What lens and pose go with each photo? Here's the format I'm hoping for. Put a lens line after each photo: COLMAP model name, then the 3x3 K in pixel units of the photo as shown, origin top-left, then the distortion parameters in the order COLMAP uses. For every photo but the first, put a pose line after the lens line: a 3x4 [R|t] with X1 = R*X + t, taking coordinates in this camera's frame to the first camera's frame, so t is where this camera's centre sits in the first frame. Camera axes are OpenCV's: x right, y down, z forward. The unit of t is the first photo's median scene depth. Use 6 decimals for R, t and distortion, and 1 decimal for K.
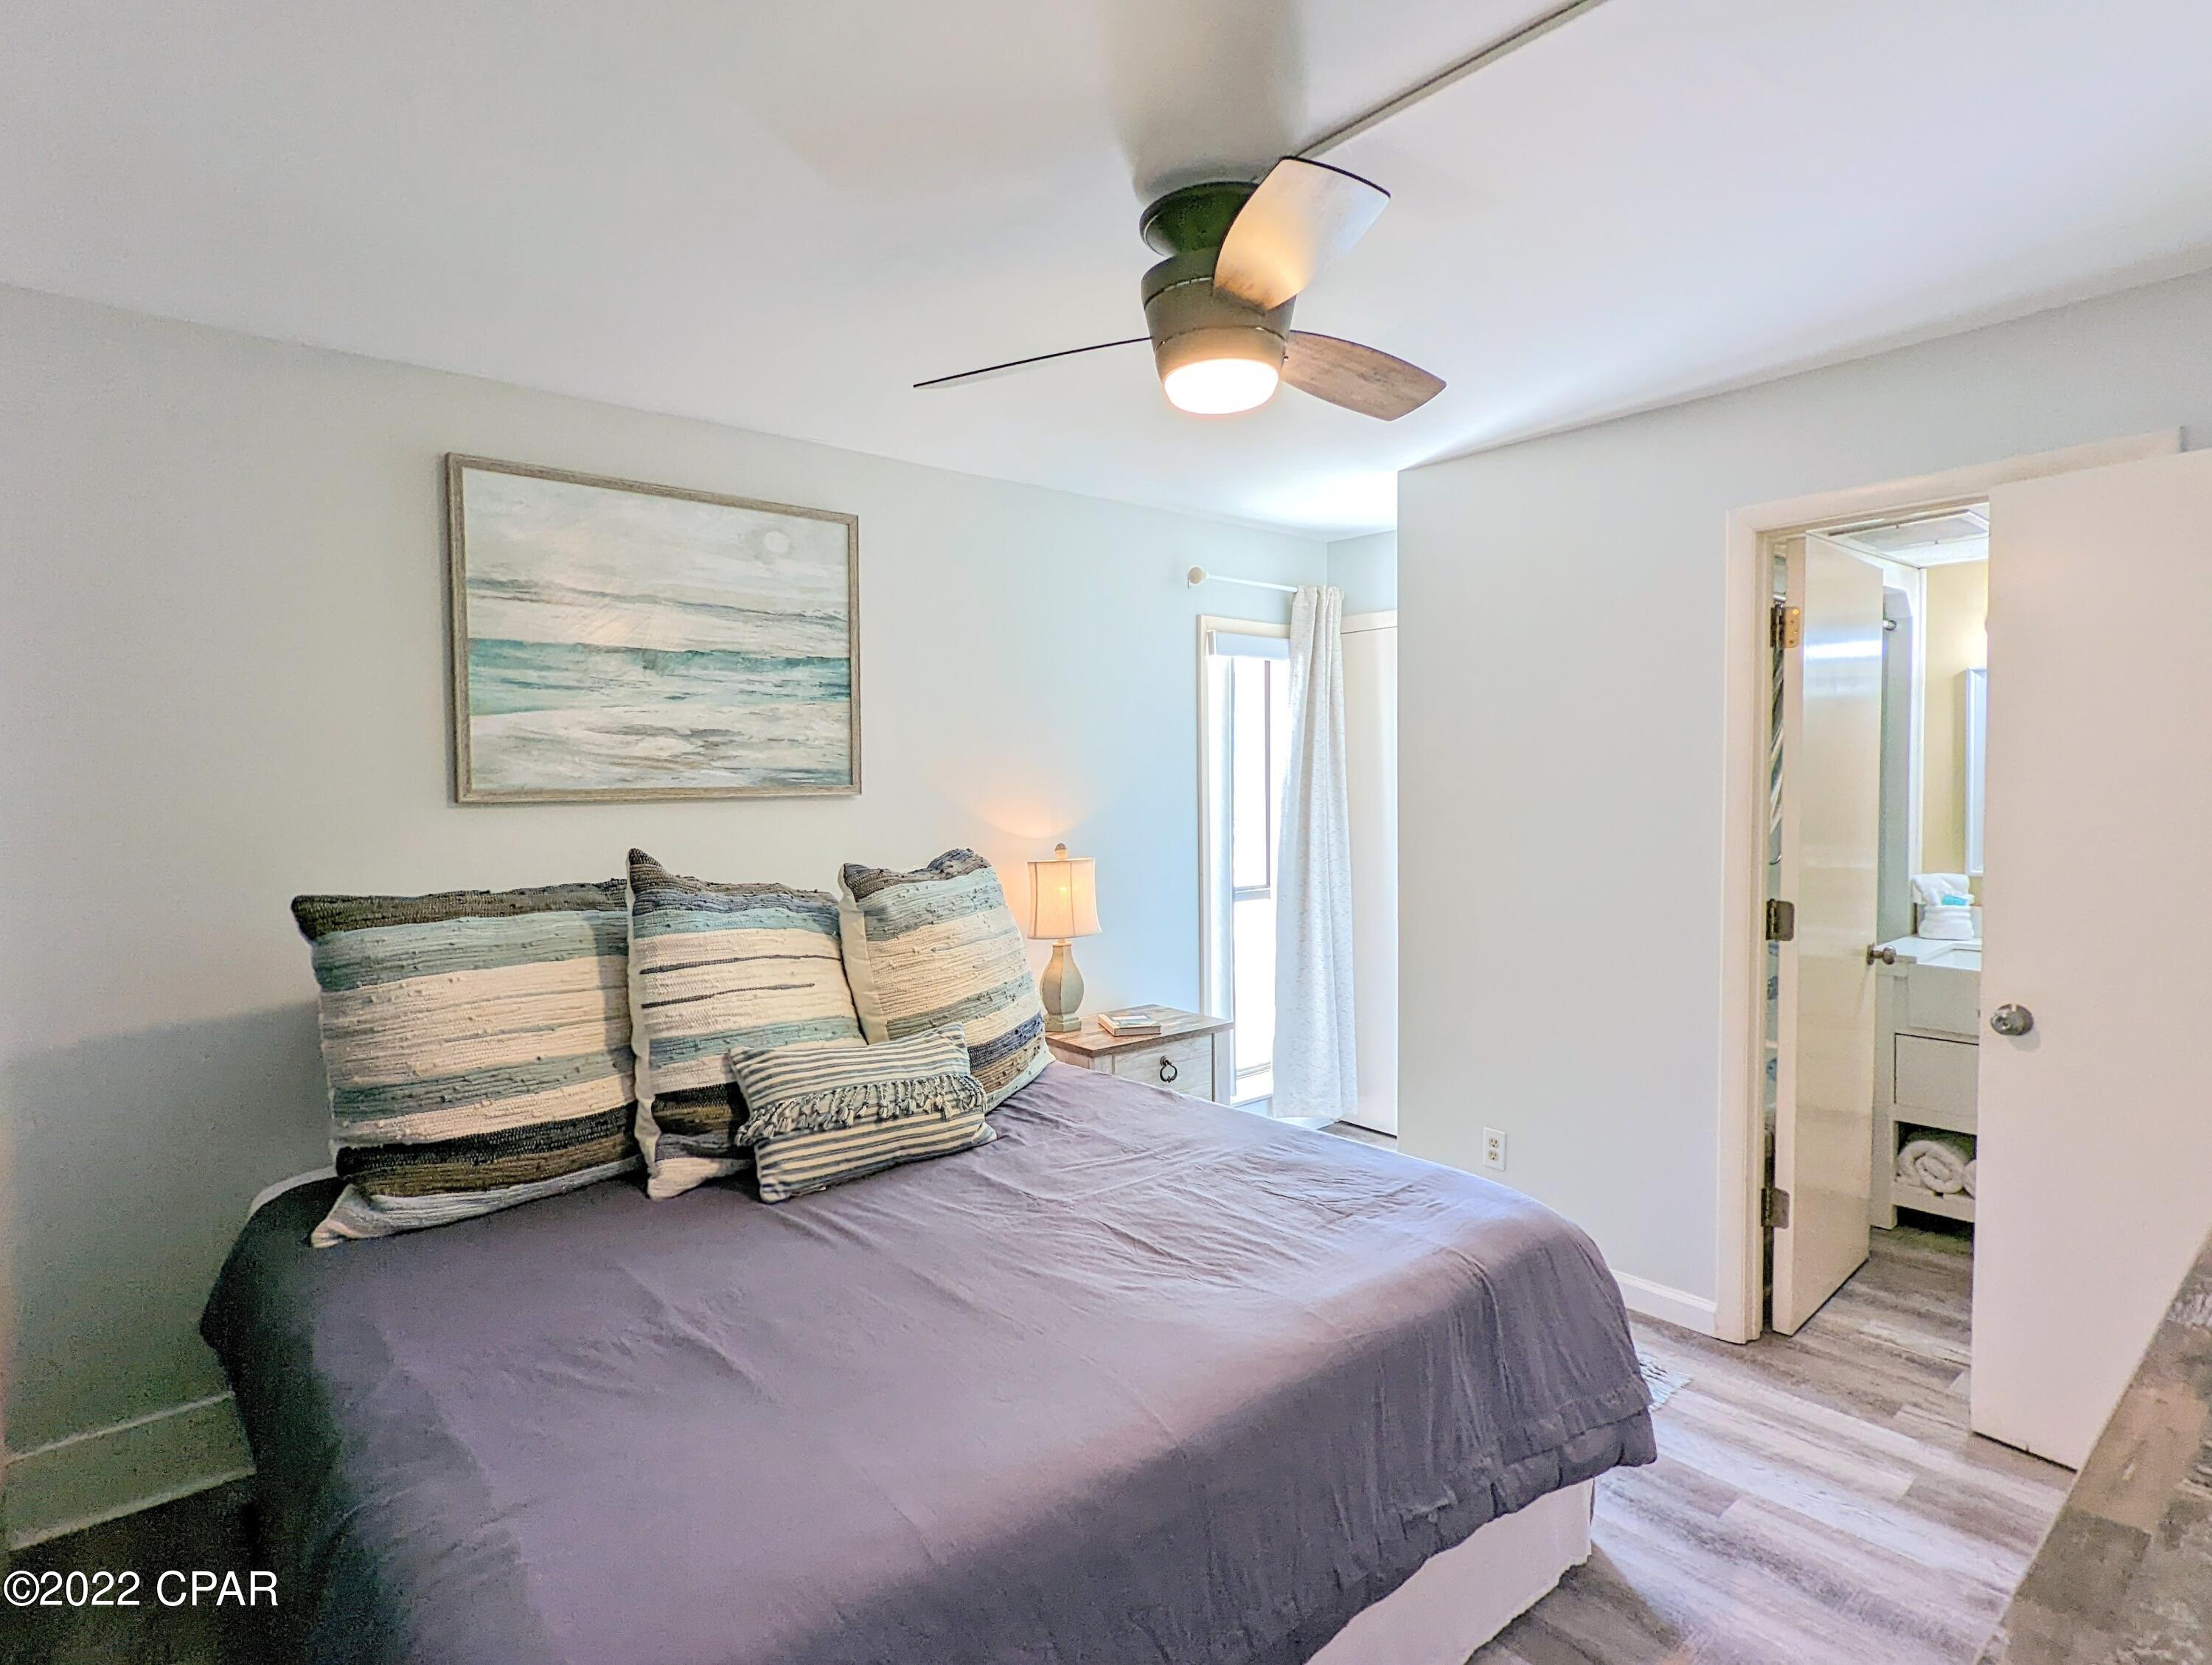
lens RADIAL K [[1153.9, 0, 1083.7], [0, 1153.9, 828.6], [0, 0, 1]] dist [-0.002718, -0.002381]
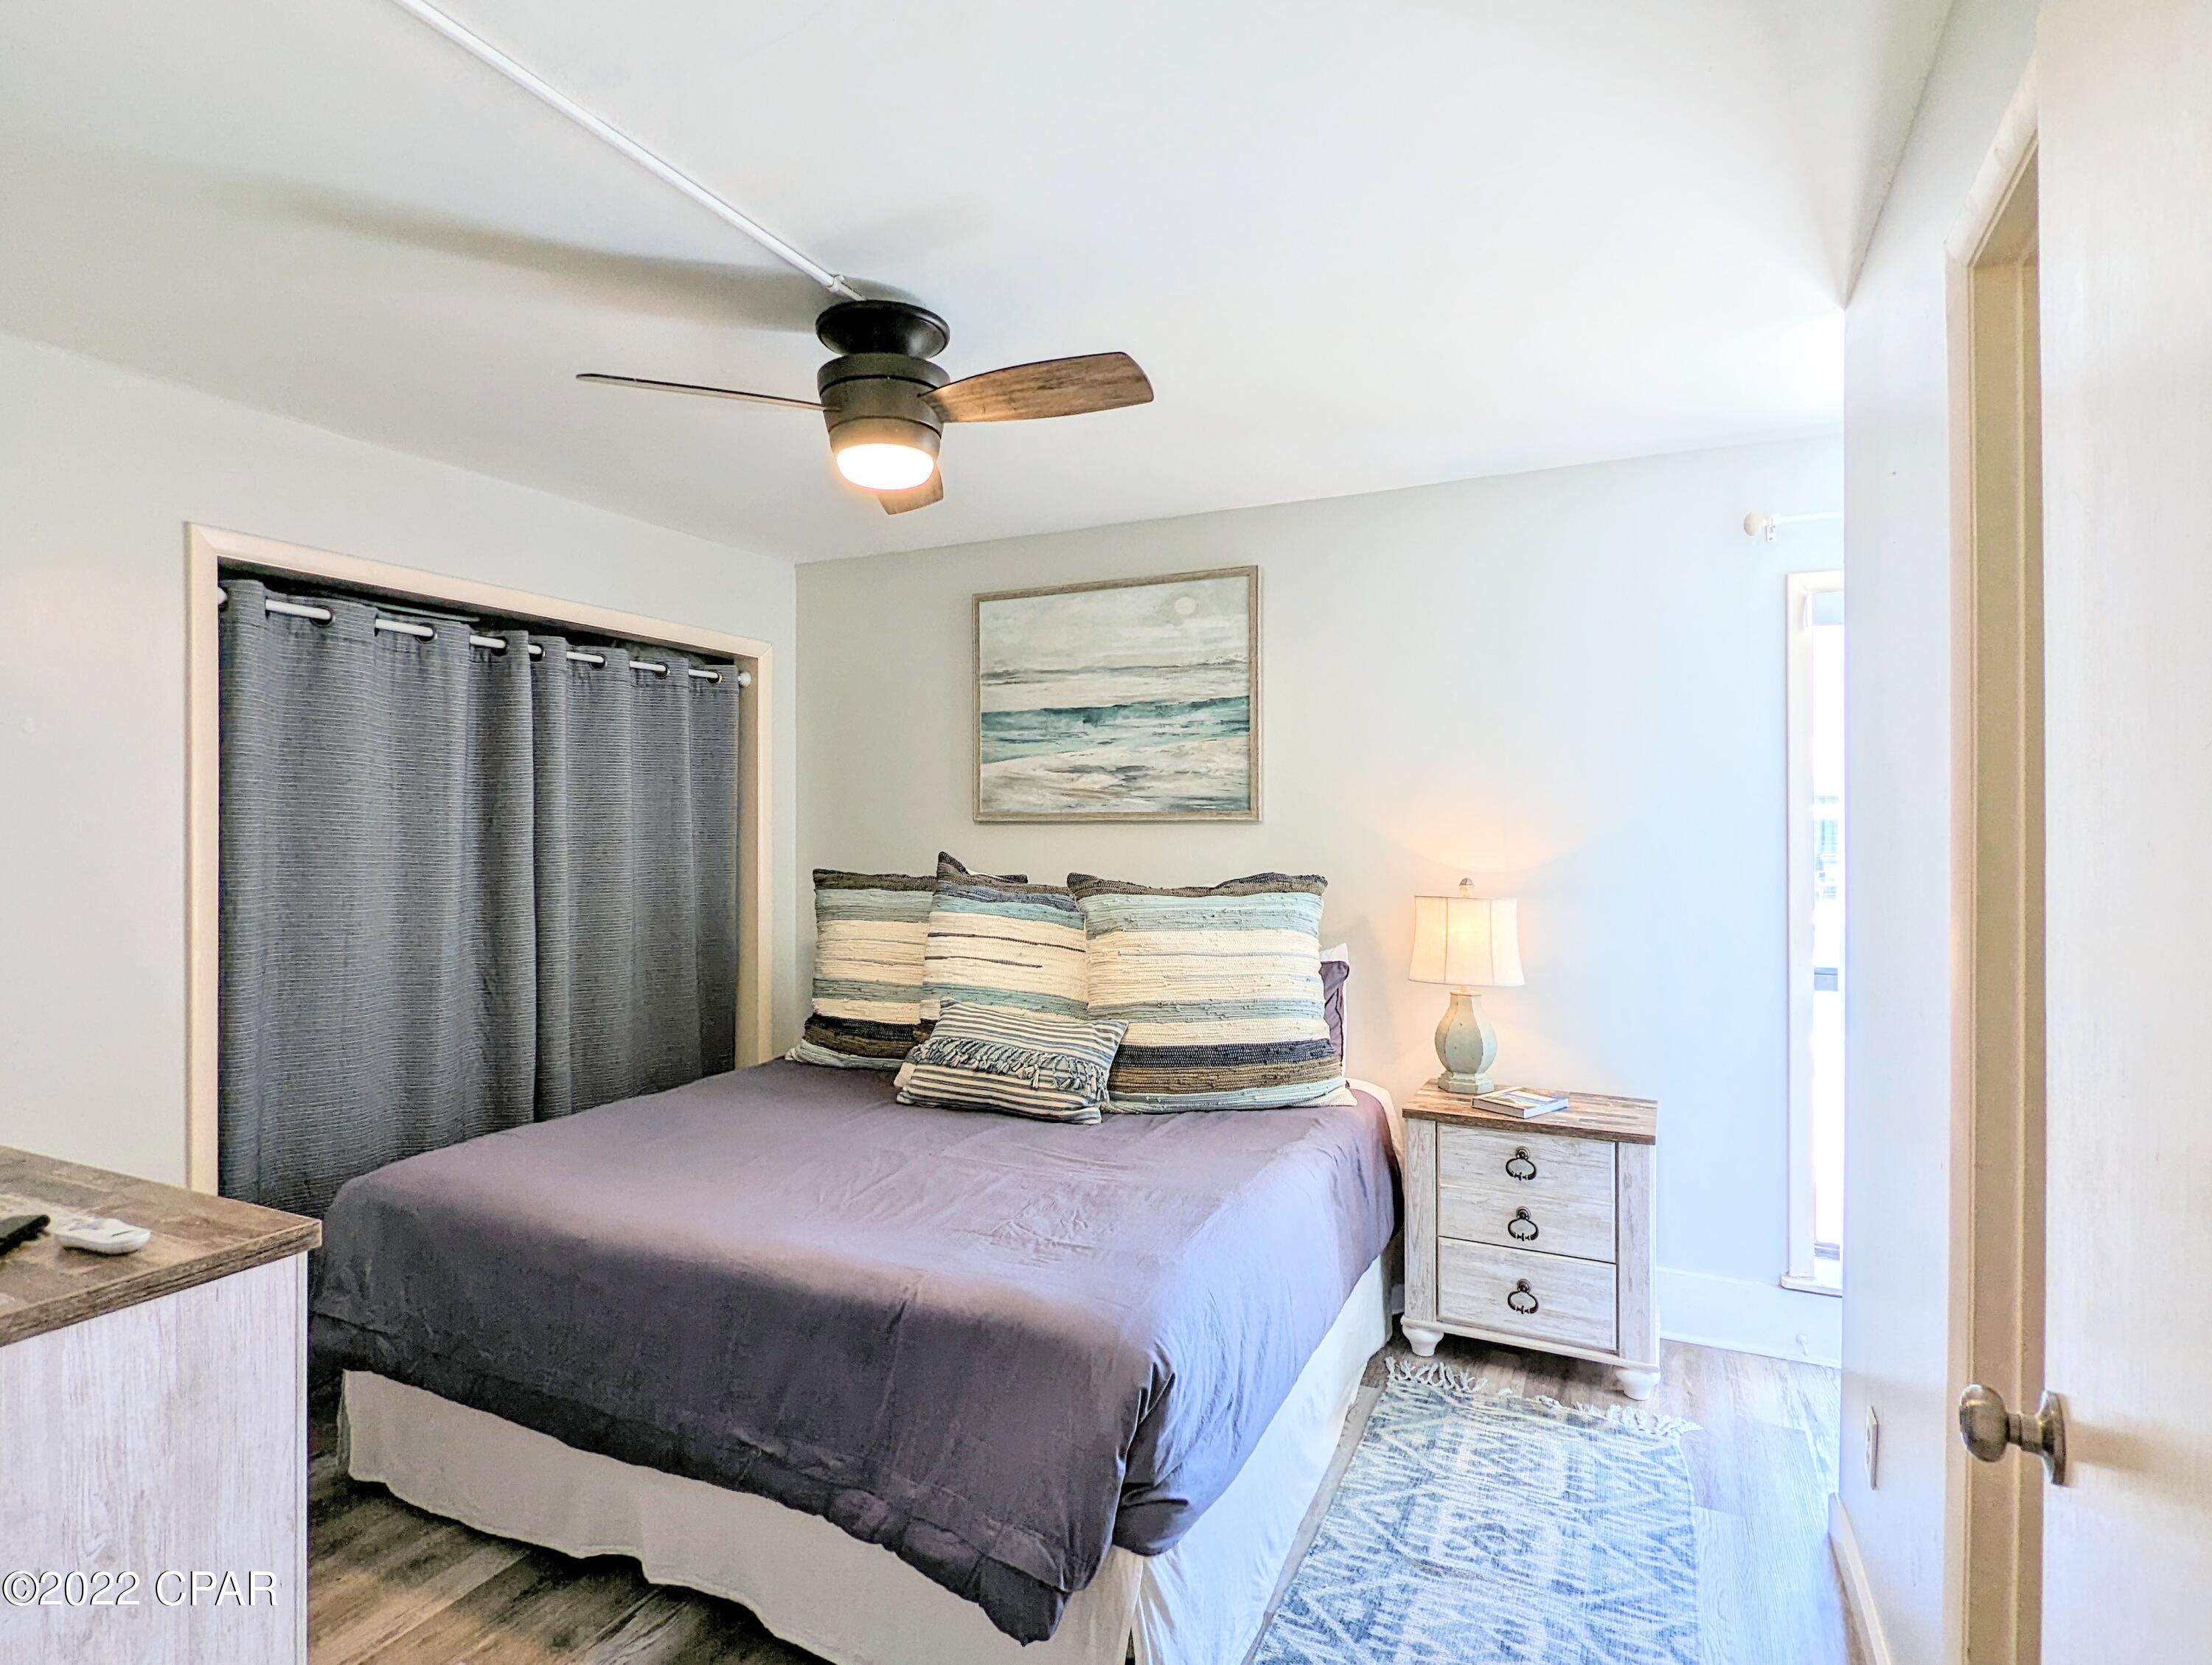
lens RADIAL K [[1153.9, 0, 1086.1], [0, 1153.9, 825.5], [0, 0, 1]] dist [-0.002718, -0.002381]
pose [[0.405854, 0.010294, -0.913880, 0.808646], [-0.043765, 0.999008, -0.008183, -0.009235], [0.912890, 0.043317, 0.405902, 0.454517]]
